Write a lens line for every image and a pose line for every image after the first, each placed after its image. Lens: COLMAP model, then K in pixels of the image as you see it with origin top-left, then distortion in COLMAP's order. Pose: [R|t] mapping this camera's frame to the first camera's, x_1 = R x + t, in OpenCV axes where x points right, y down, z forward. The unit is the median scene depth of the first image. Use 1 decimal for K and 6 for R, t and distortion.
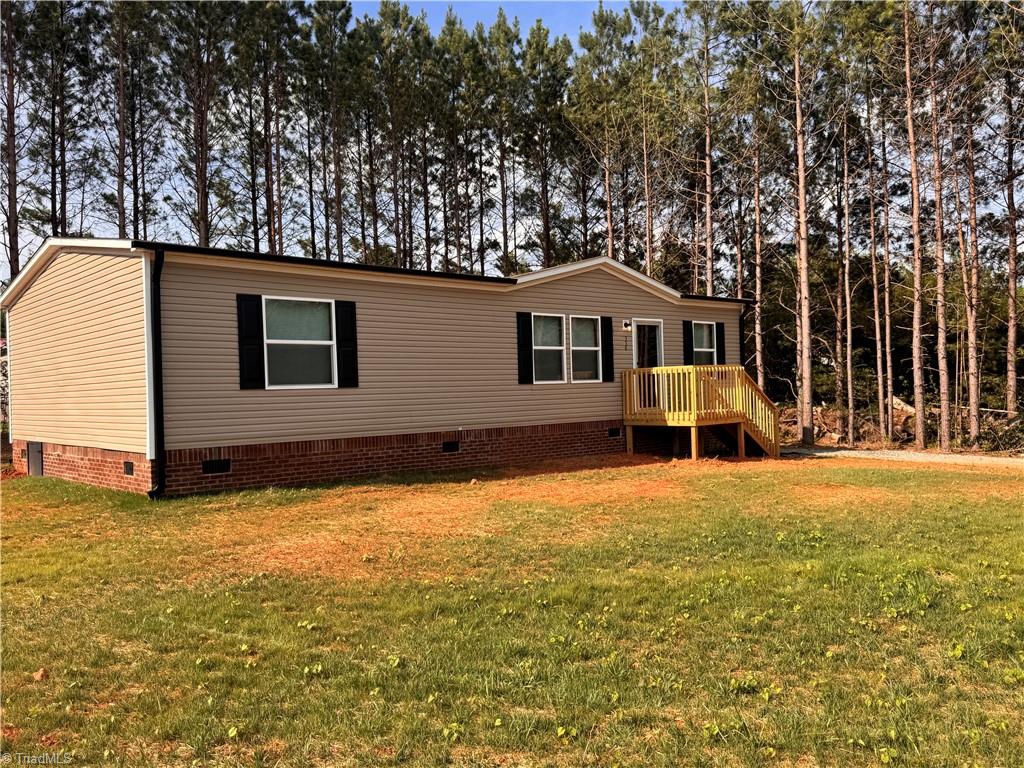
lens RADIAL K [[819.8, 0, 517.9], [0, 819.8, 392.5], [0, 0, 1]] dist [0.087991, -0.001140]
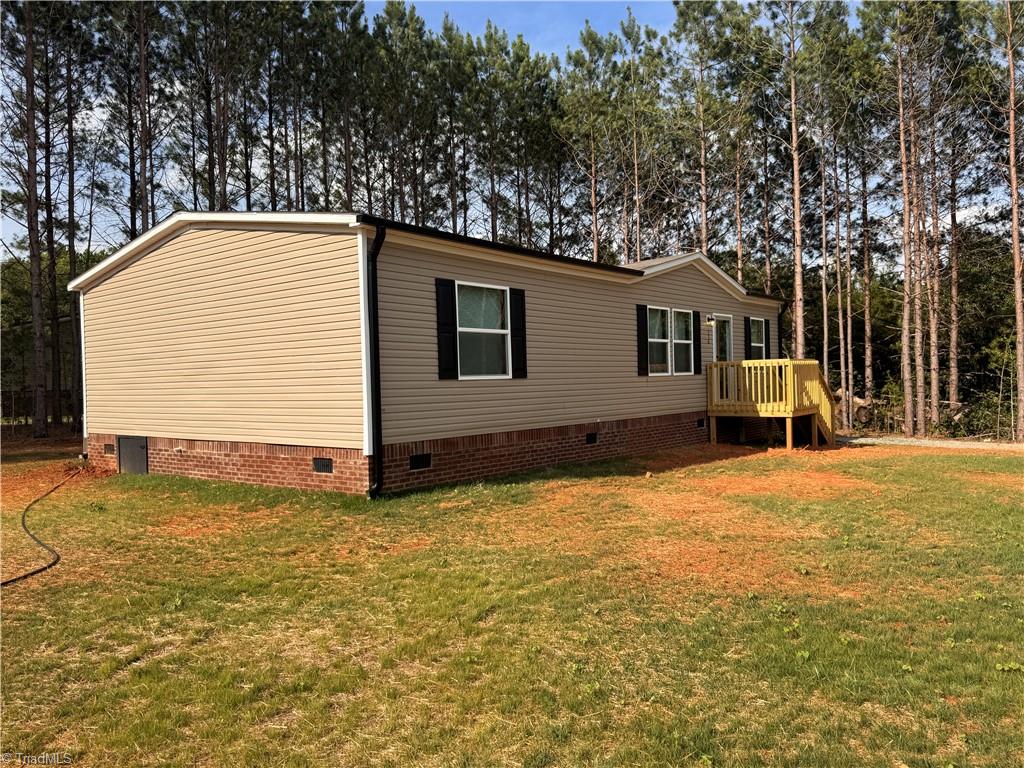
lens RADIAL K [[736.2, 0, 512.0], [0, 736.2, 384.0], [0, 0, 1]] dist [0.087010, -0.000805]
pose [[0.989905, 0.001360, 0.141729, -0.282330], [-0.000871, 0.999993, -0.003506, 0.003090], [-0.141733, 0.003347, 0.989899, 0.120161]]
